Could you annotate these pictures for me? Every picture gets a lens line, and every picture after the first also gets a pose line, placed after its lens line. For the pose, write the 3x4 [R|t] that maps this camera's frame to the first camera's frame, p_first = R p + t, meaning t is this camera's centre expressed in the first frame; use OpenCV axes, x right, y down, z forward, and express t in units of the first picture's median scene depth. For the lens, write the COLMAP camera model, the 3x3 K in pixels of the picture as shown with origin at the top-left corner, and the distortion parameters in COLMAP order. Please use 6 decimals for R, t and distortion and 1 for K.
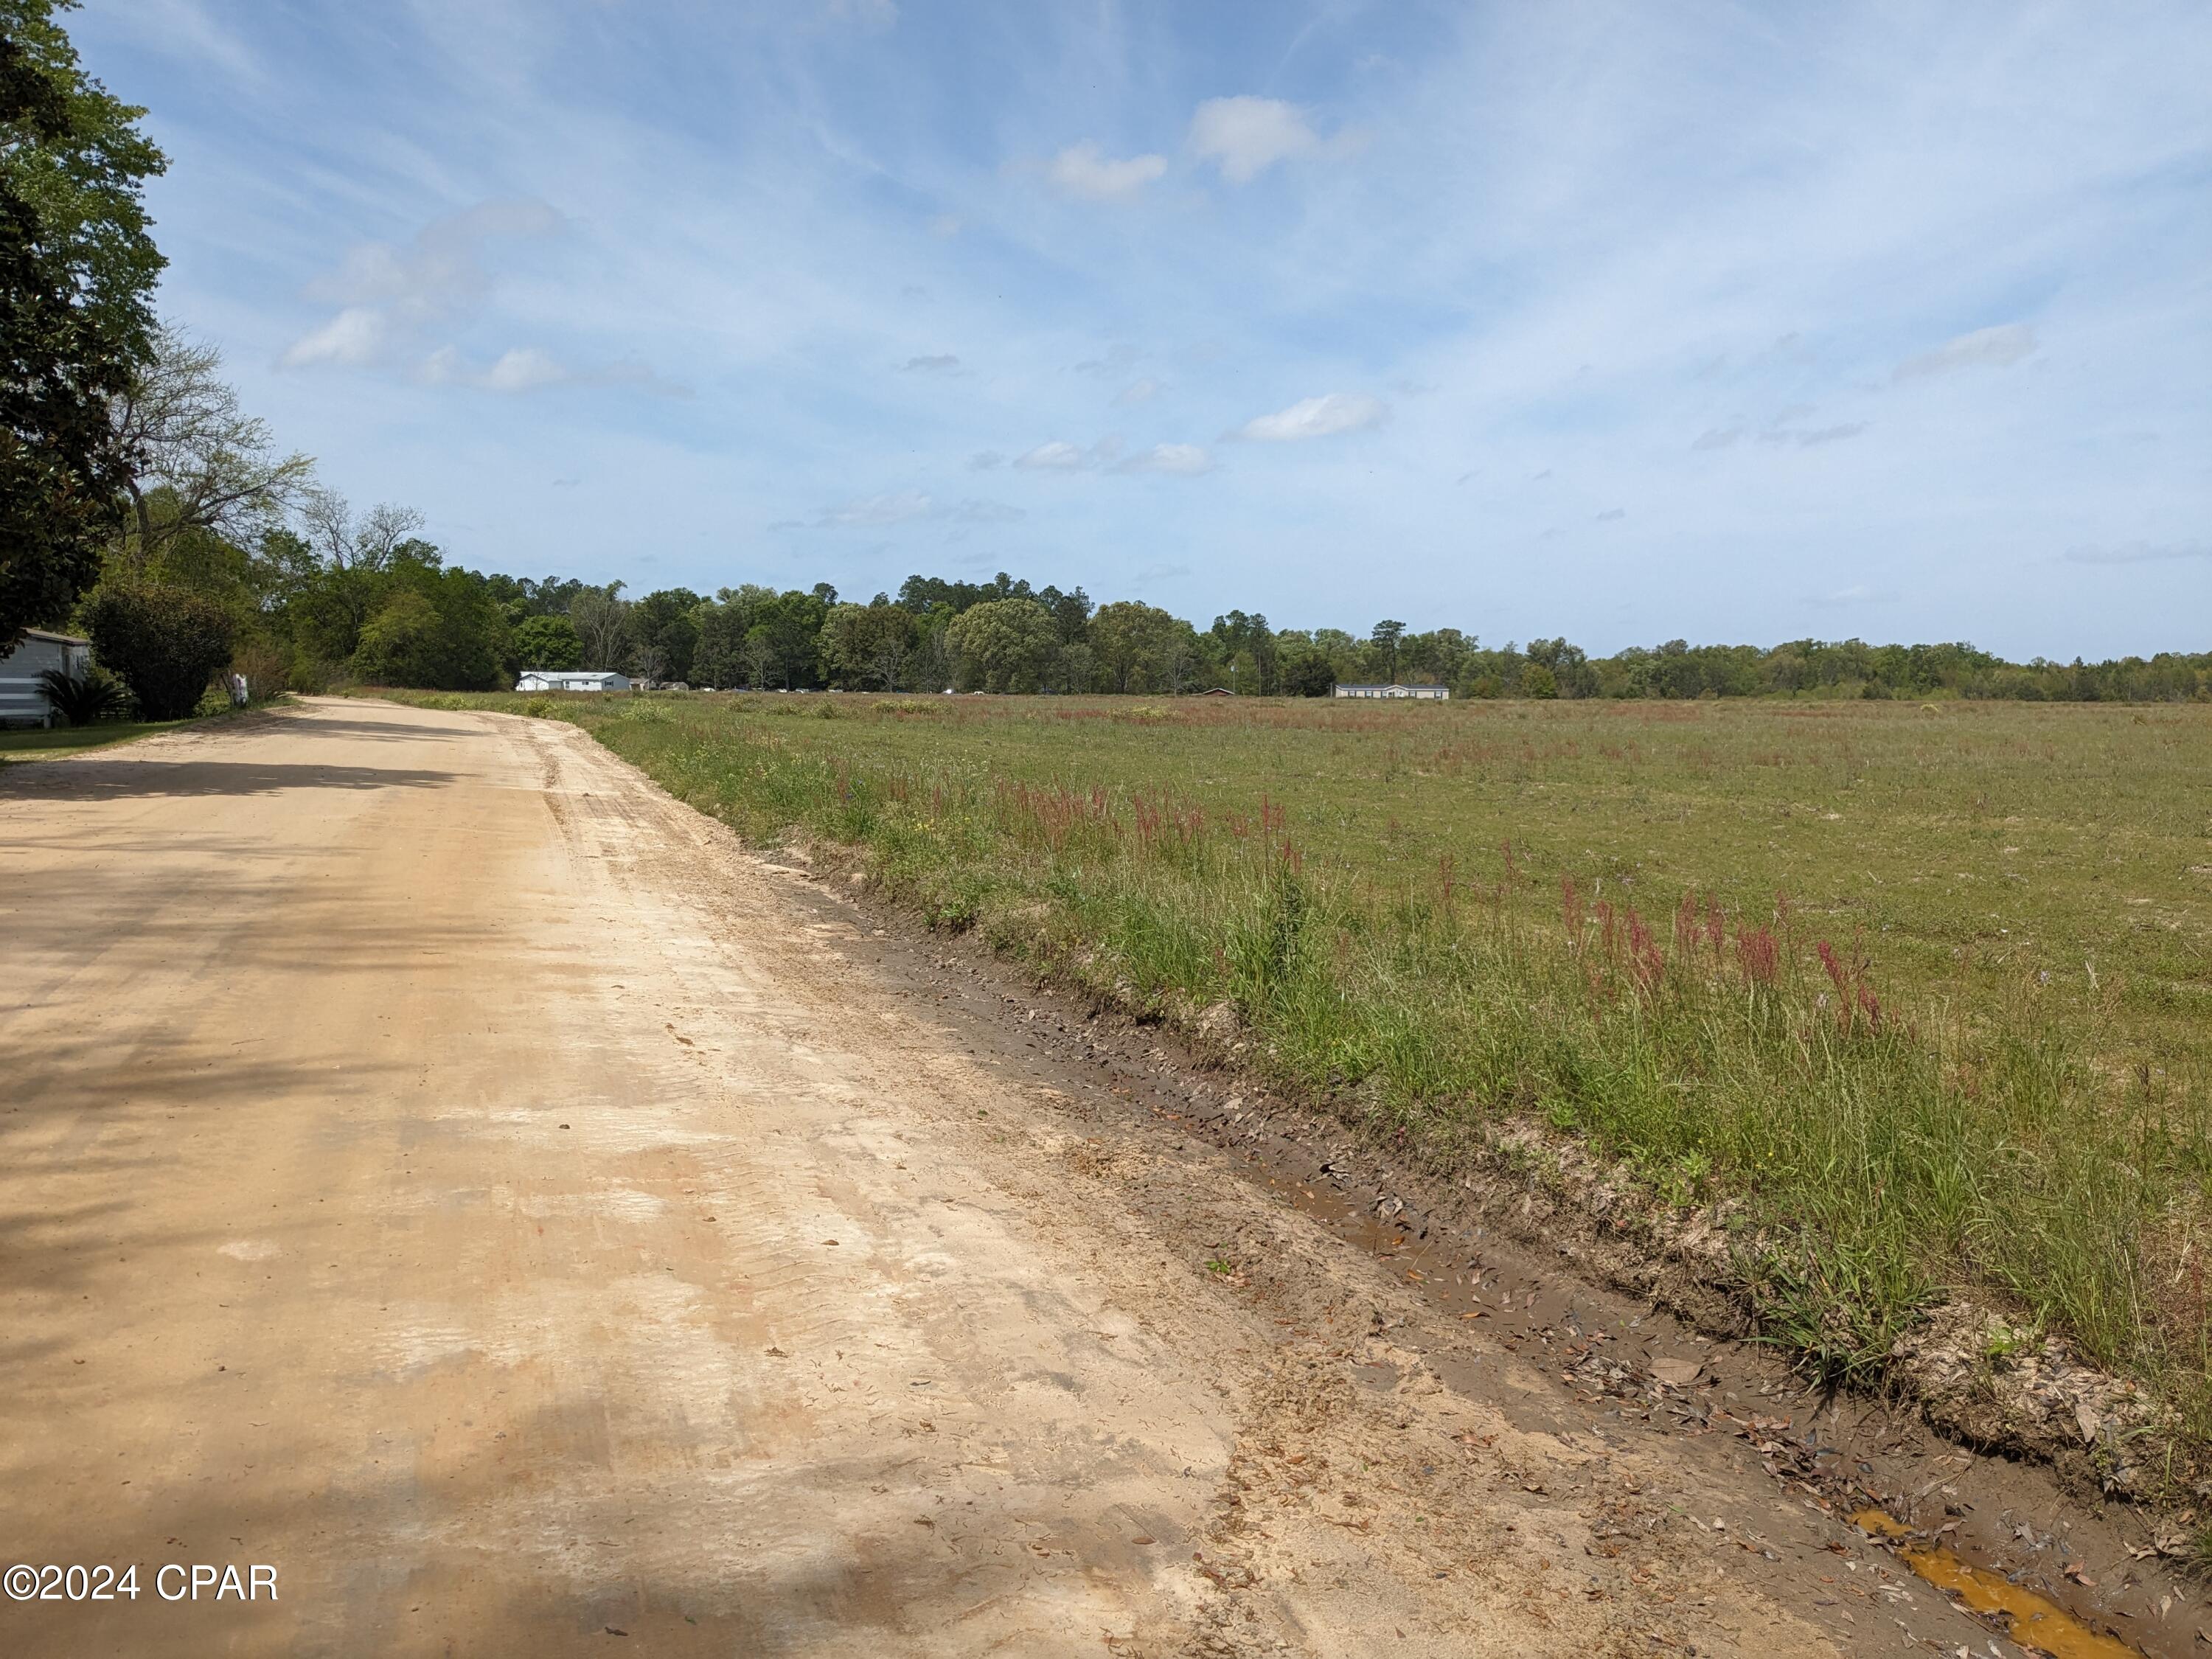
lens RADIAL K [[1656.0, 0, 1095.8], [0, 1656.0, 835.6], [0, 0, 1]] dist [0.000228, -0.039926]
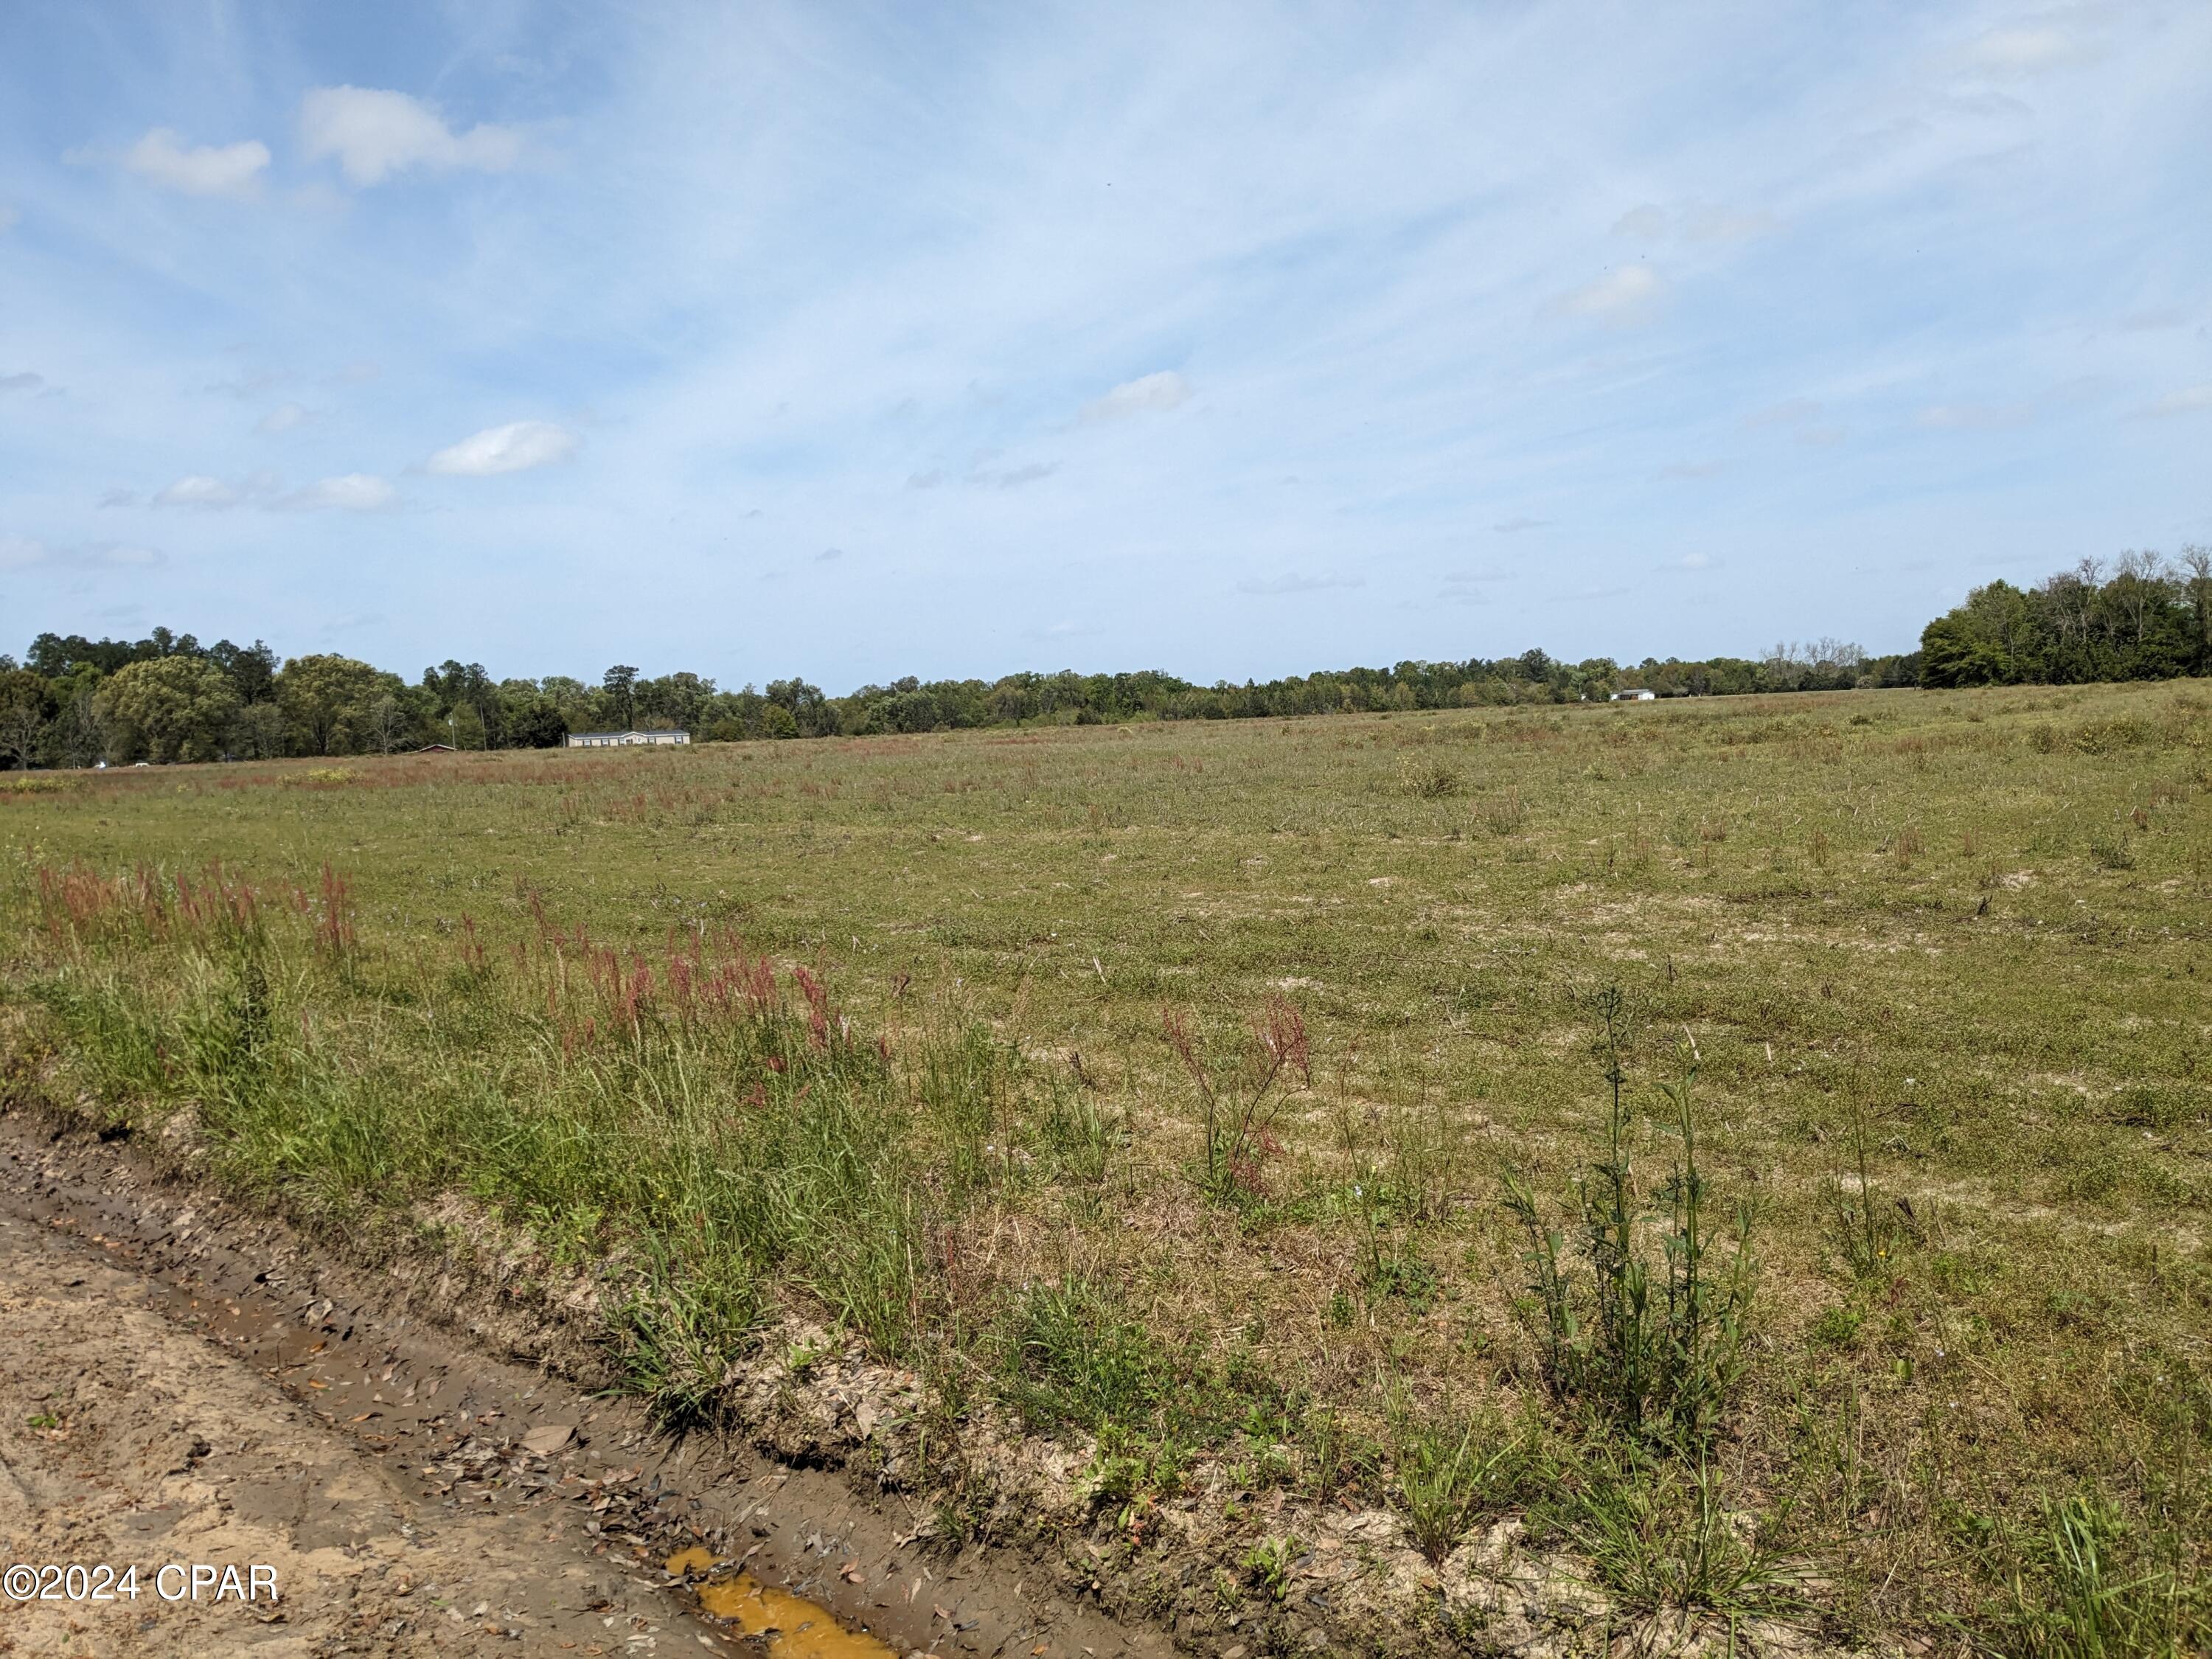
lens RADIAL K [[1656.0, 0, 1116.2], [0, 1656.0, 842.6], [0, 0, 1]] dist [0.000228, -0.039926]
pose [[0.908129, -0.074502, 0.412009, 0.161658], [0.083325, 0.996516, -0.003463, 0.004673], [-0.410316, 0.037476, 0.911173, -0.015852]]
